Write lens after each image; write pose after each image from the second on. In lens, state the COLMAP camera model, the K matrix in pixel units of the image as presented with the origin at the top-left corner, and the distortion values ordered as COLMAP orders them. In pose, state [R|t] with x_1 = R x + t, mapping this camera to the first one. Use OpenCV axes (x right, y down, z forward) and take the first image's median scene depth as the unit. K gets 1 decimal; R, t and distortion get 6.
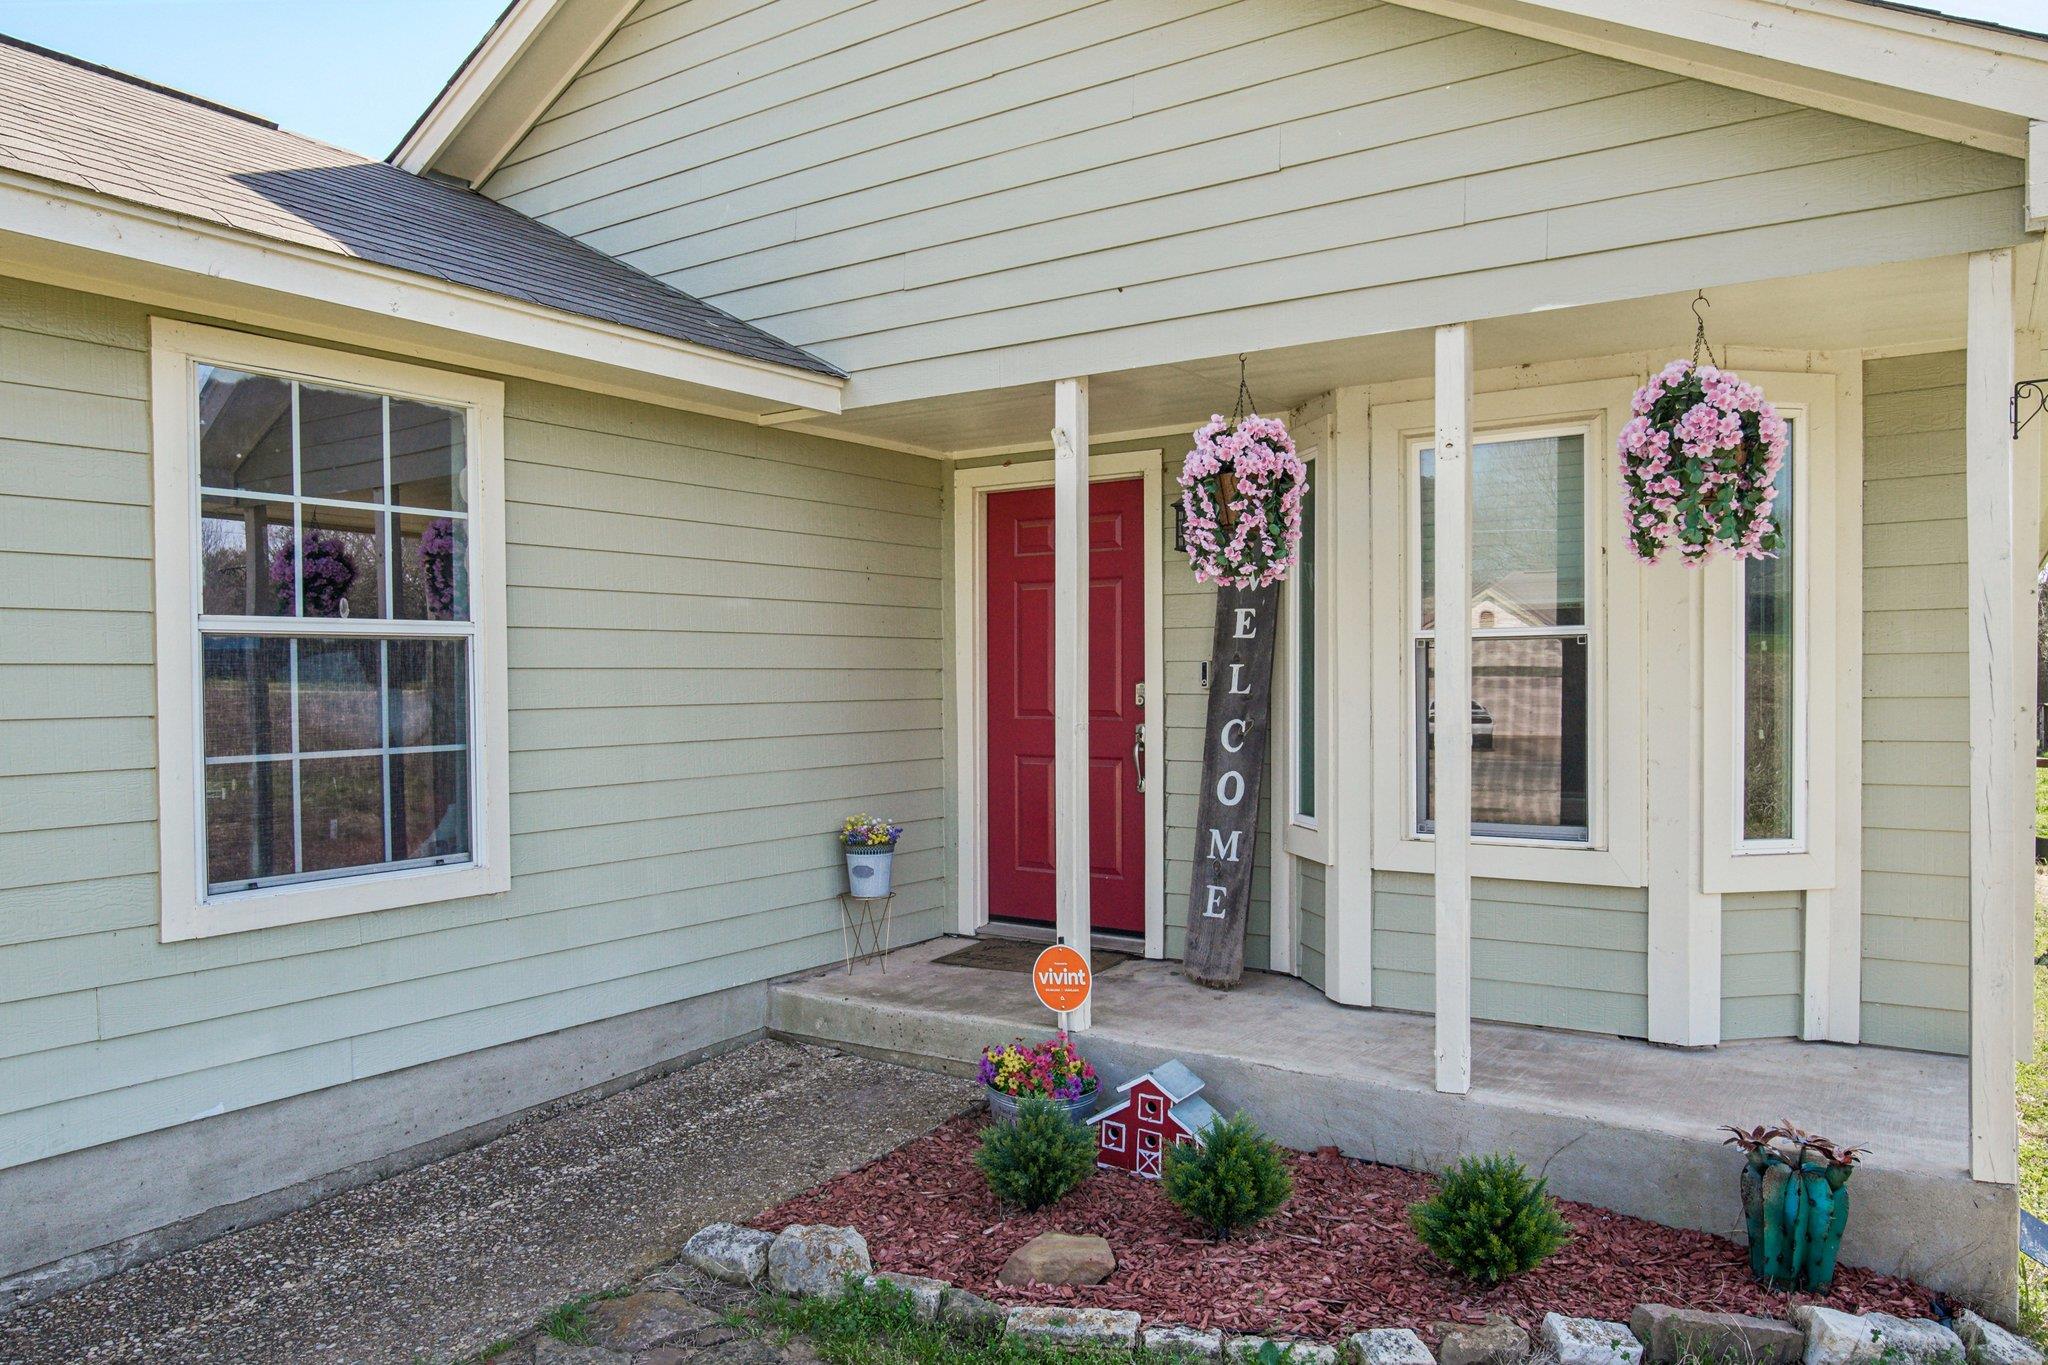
lens RADIAL K [[1454.0, 0, 1009.2], [0, 1454.0, 674.6], [0, 0, 1]] dist [-0.005622, -0.005366]
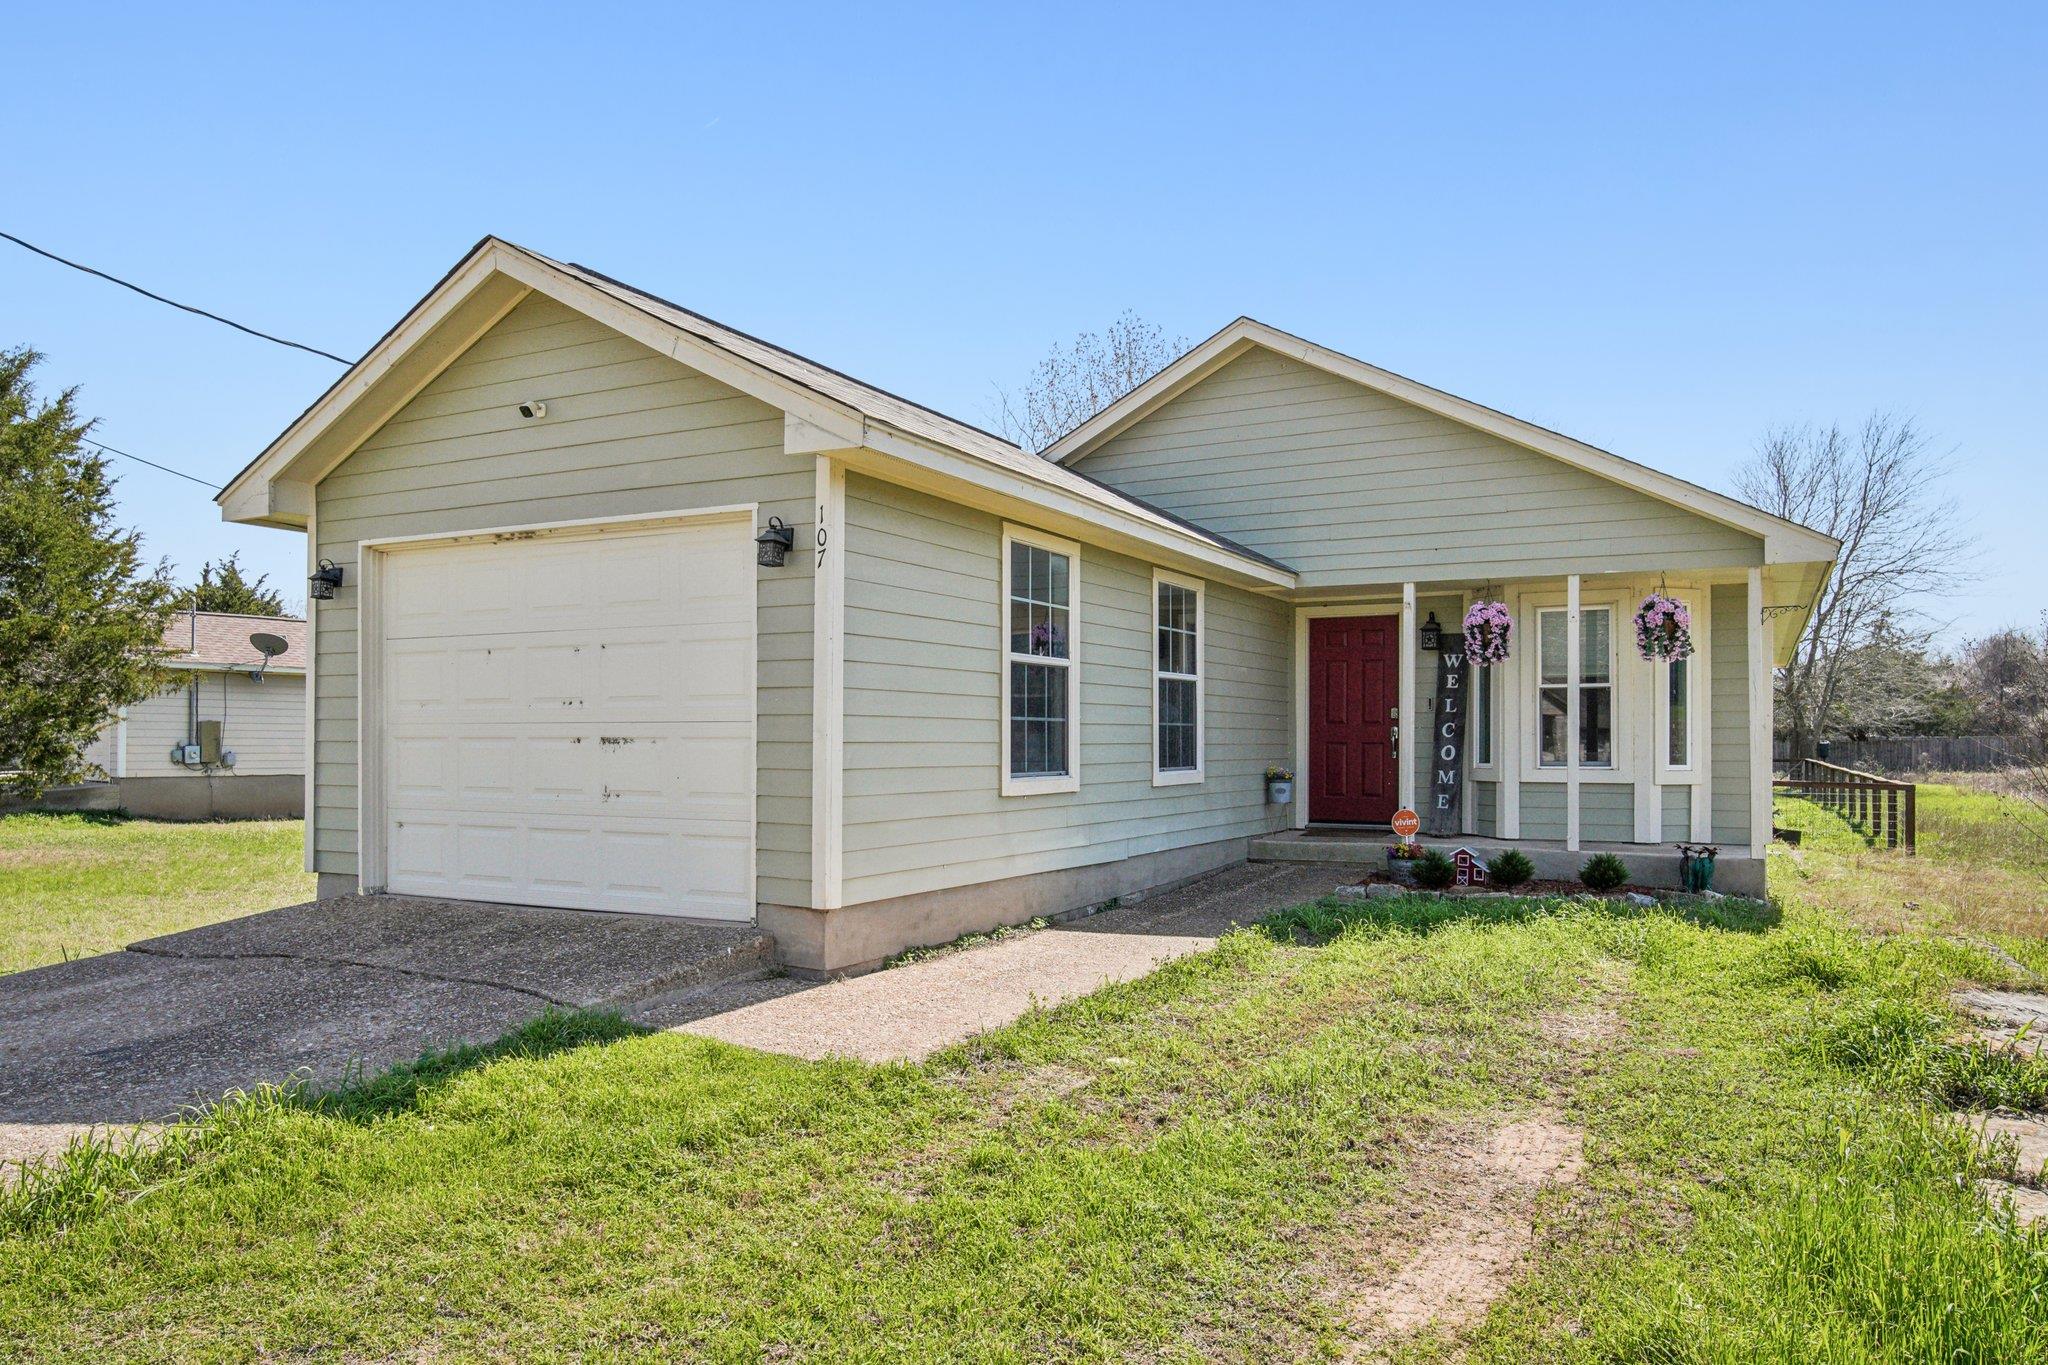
lens RADIAL K [[1389.2, 0, 1040.7], [0, 1389.2, 695.1], [0, 0, 1]] dist [0.013999, -0.019575]
pose [[0.993522, 0.013344, 0.112857, -0.746420], [-0.009958, 0.999485, -0.030512, 0.061309], [-0.113206, 0.029190, 0.993143, -1.130719]]
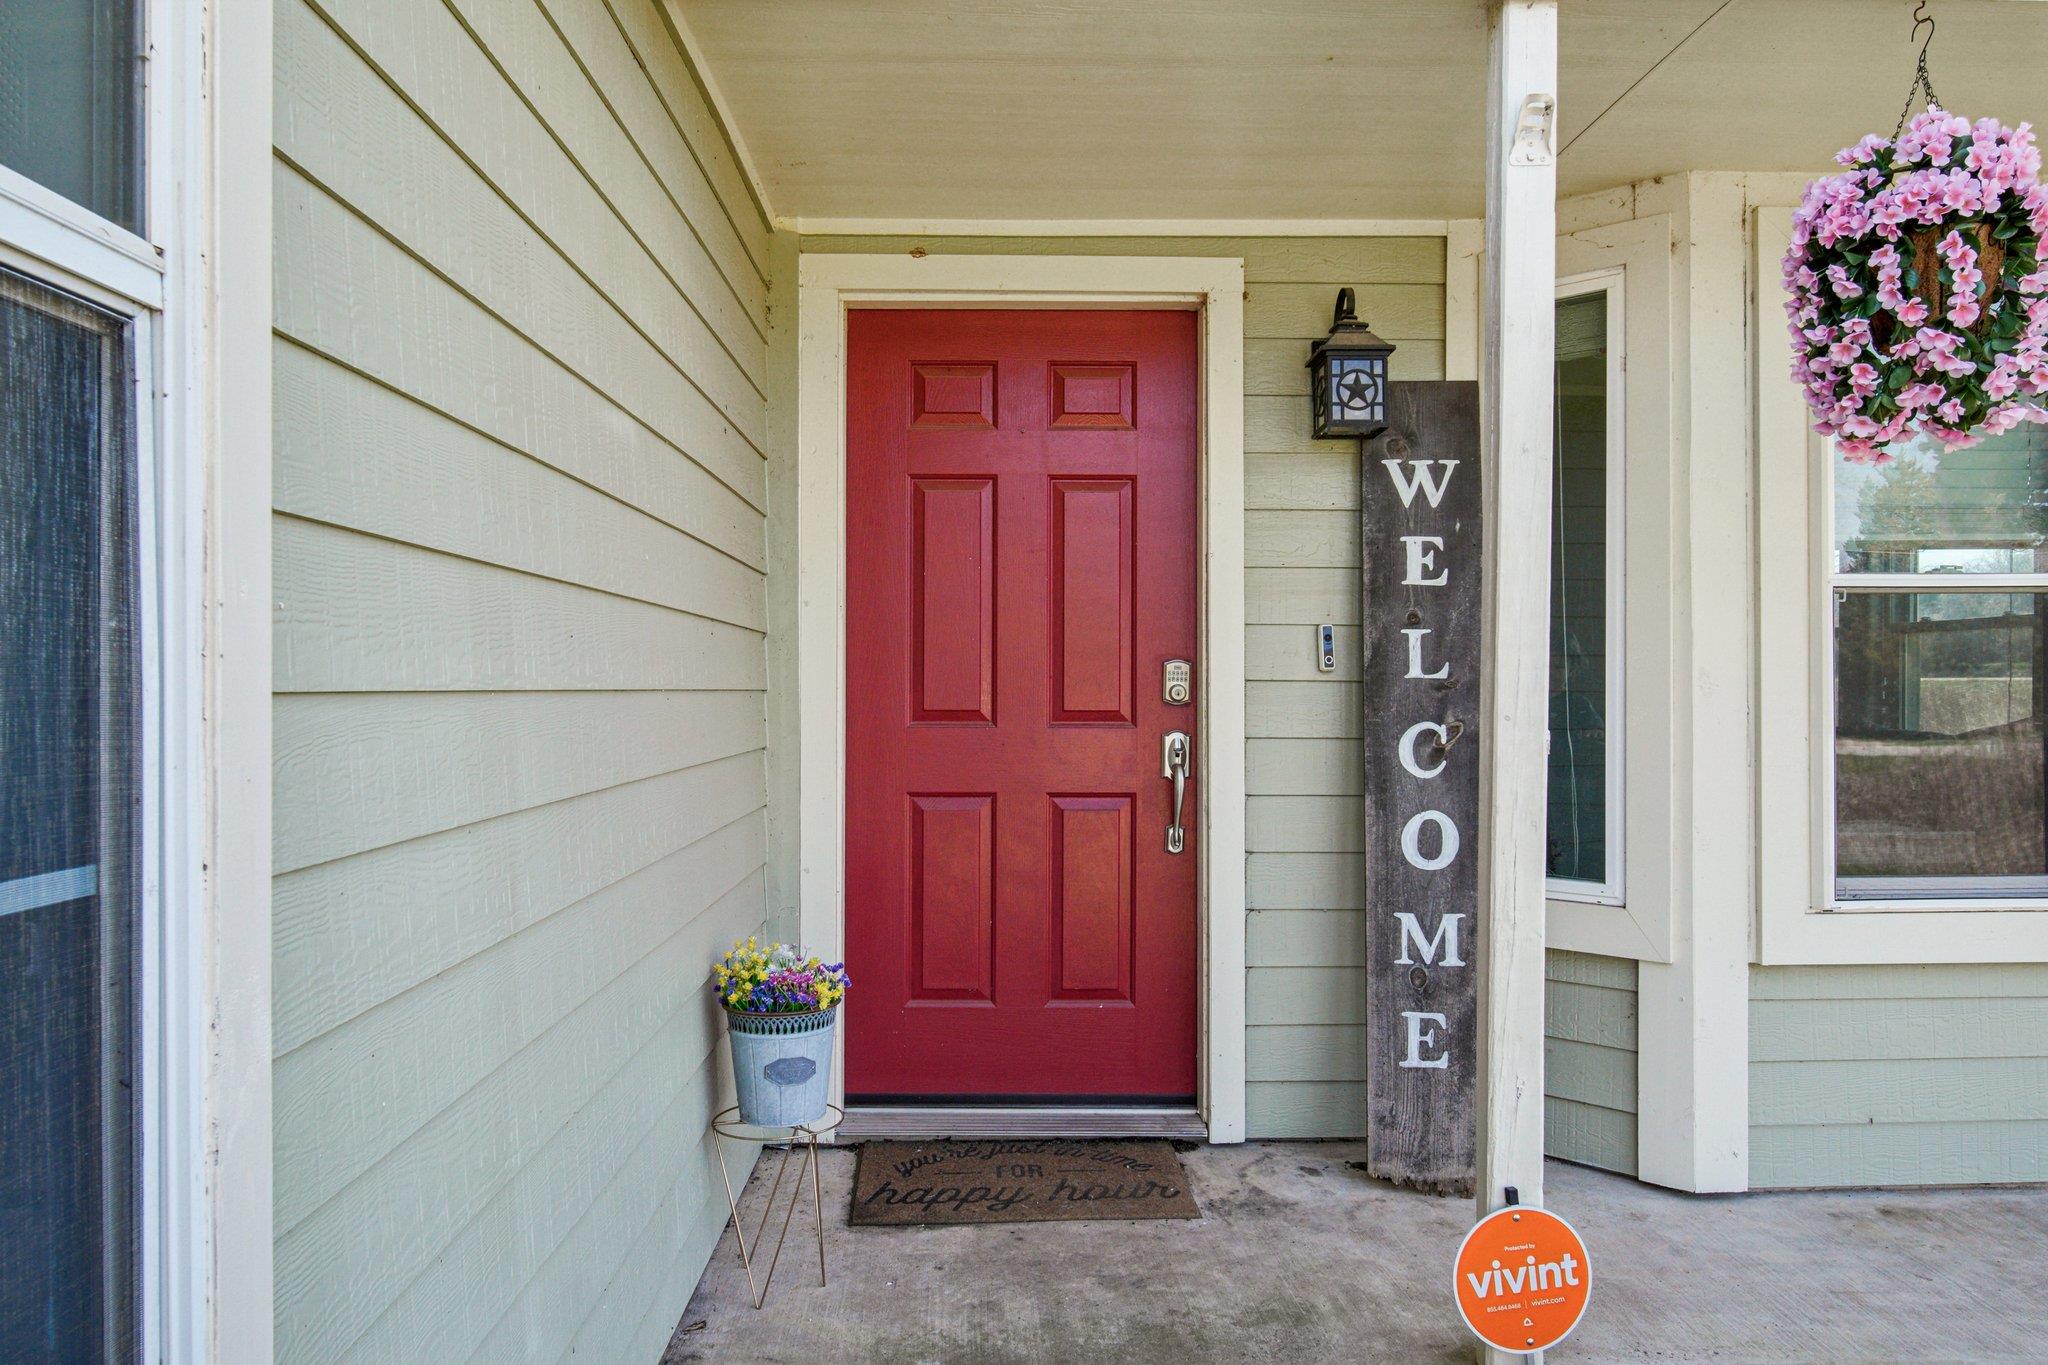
lens RADIAL K [[1389.2, 0, 1009.3], [0, 1389.2, 683.2], [0, 0, 1]] dist [0.013999, -0.019575]
pose [[0.809614, 0.009993, 0.586878, -0.315669], [-0.005484, 0.999940, -0.009461, 0.021513], [-0.586937, 0.004442, 0.809620, 0.651440]]
